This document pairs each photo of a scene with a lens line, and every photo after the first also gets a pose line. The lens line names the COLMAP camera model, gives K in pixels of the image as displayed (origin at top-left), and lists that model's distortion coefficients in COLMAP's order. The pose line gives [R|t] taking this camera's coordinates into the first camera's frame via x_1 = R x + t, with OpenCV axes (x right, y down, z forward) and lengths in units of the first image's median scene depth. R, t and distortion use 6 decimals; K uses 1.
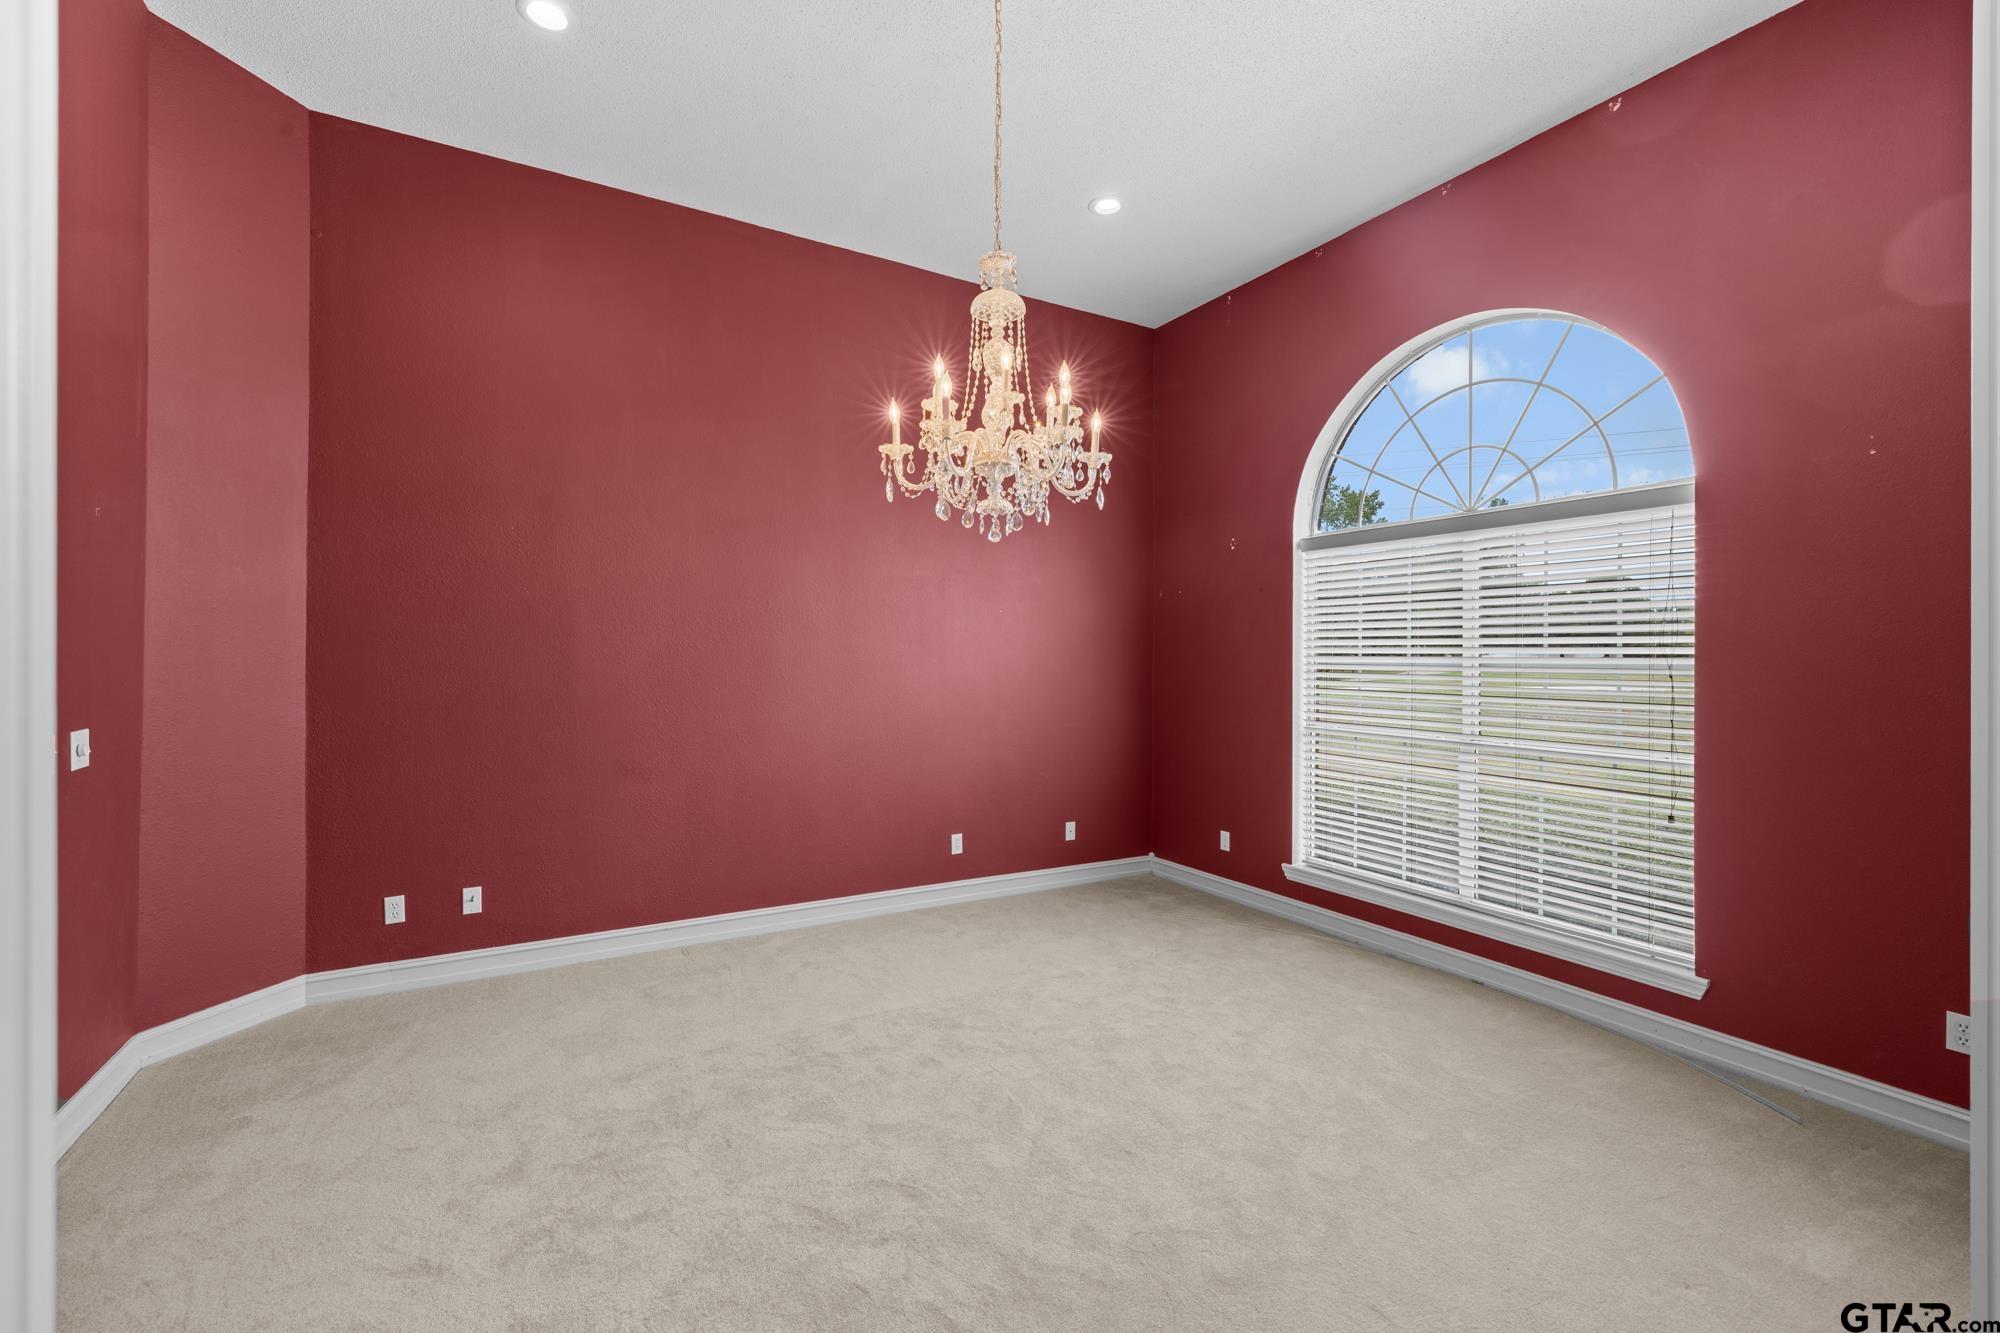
lens RADIAL K [[833.0, 0, 992.0], [0, 833.0, 657.8], [0, 0, 1]] dist [-0.001595, 0.000142]
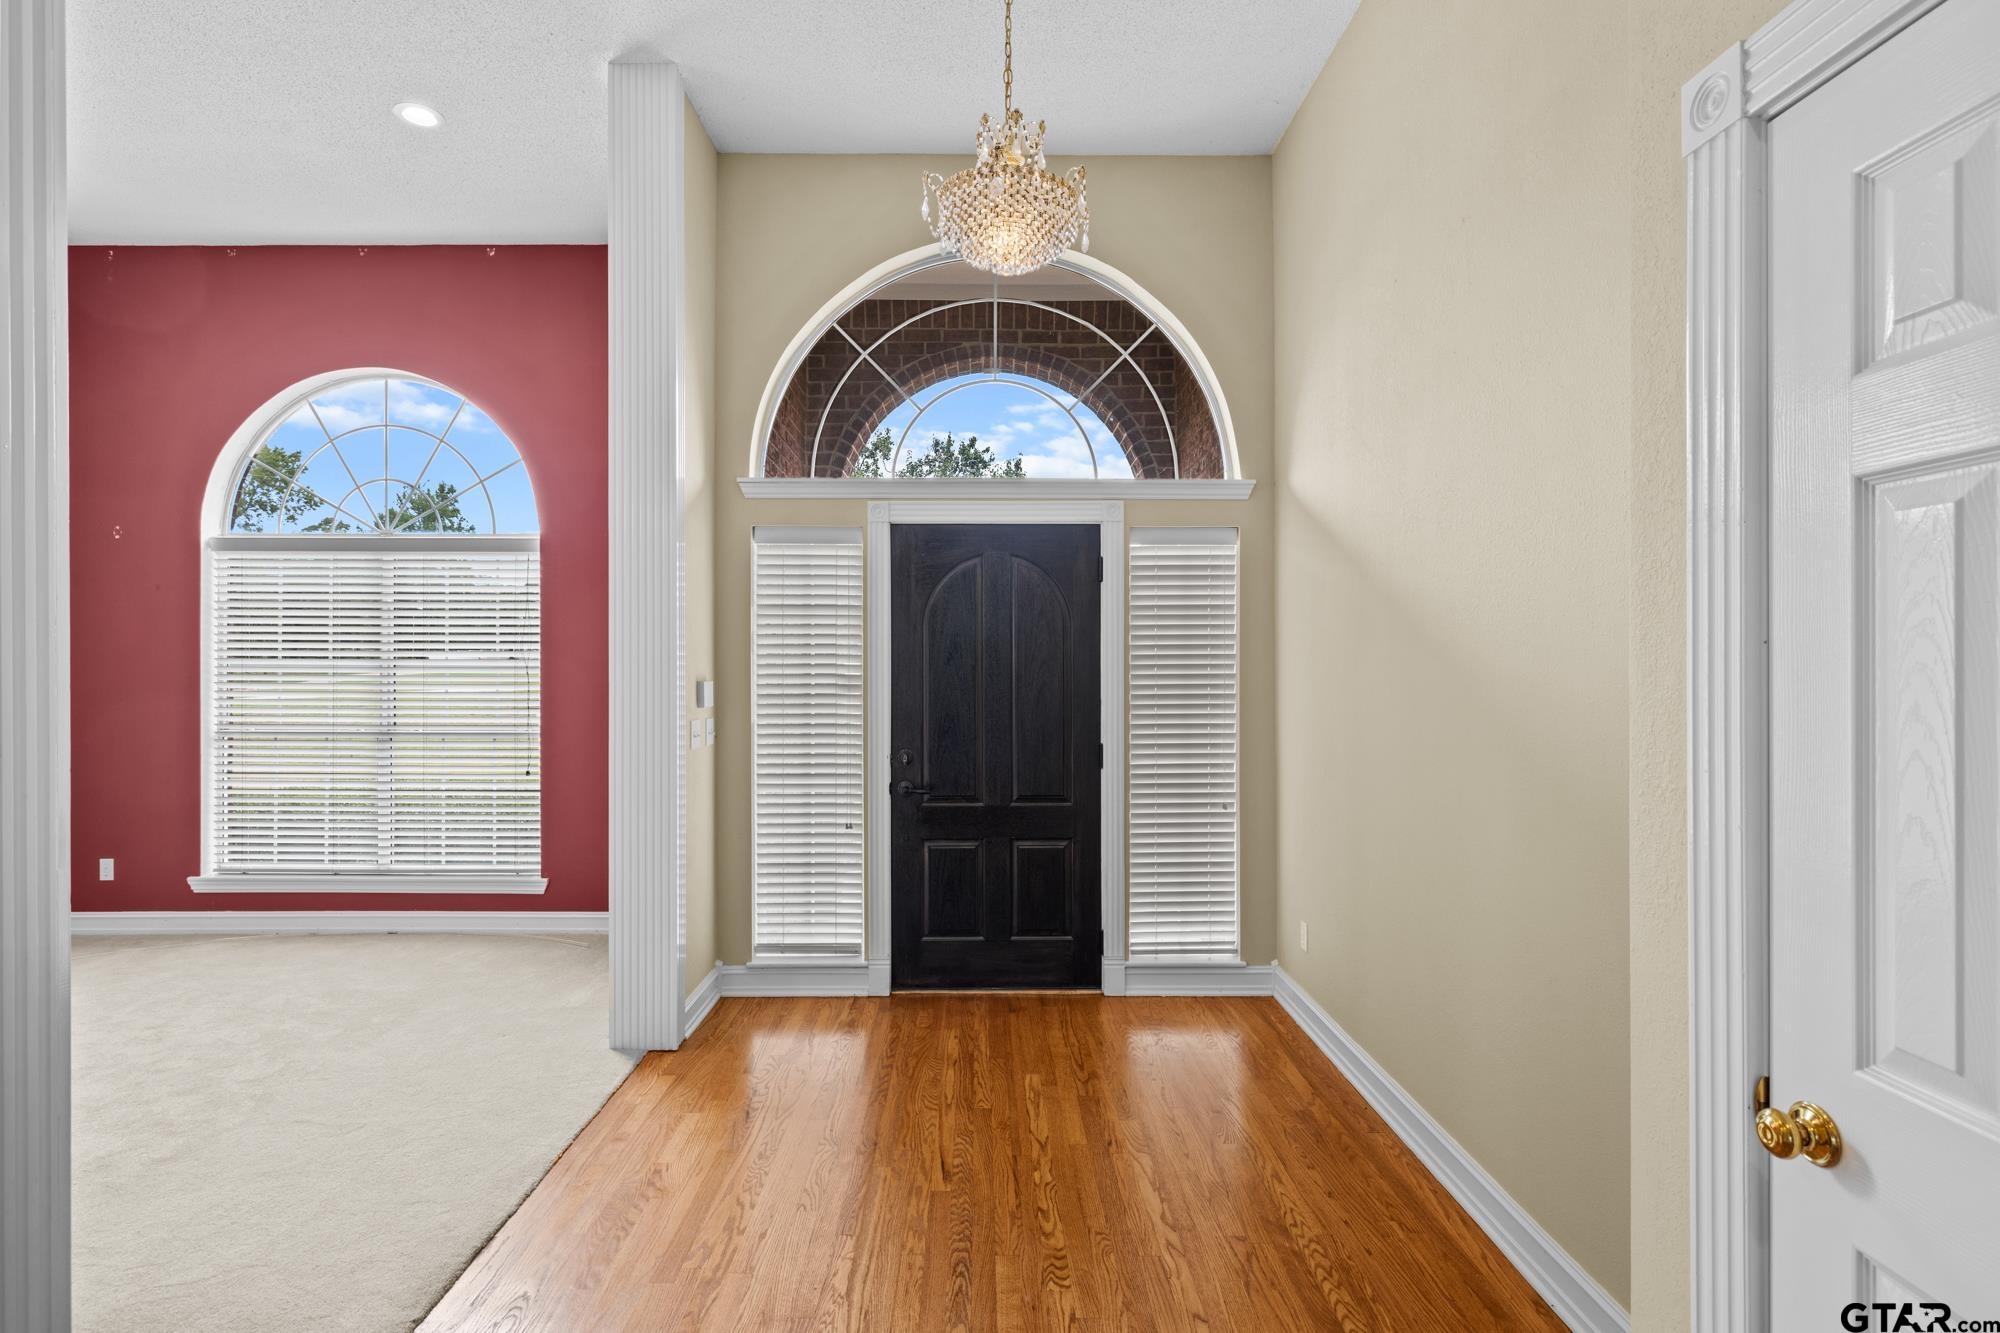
lens RADIAL K [[925.7, 0, 954.6], [0, 925.7, 661.1], [0, 0, 1]] dist [-0.007802, -0.000060]
pose [[0.496390, -0.002335, 0.868096, -0.135759], [0.003356, 0.999994, 0.000770, 0.003025], [-0.868093, 0.002531, 0.496395, -0.296874]]
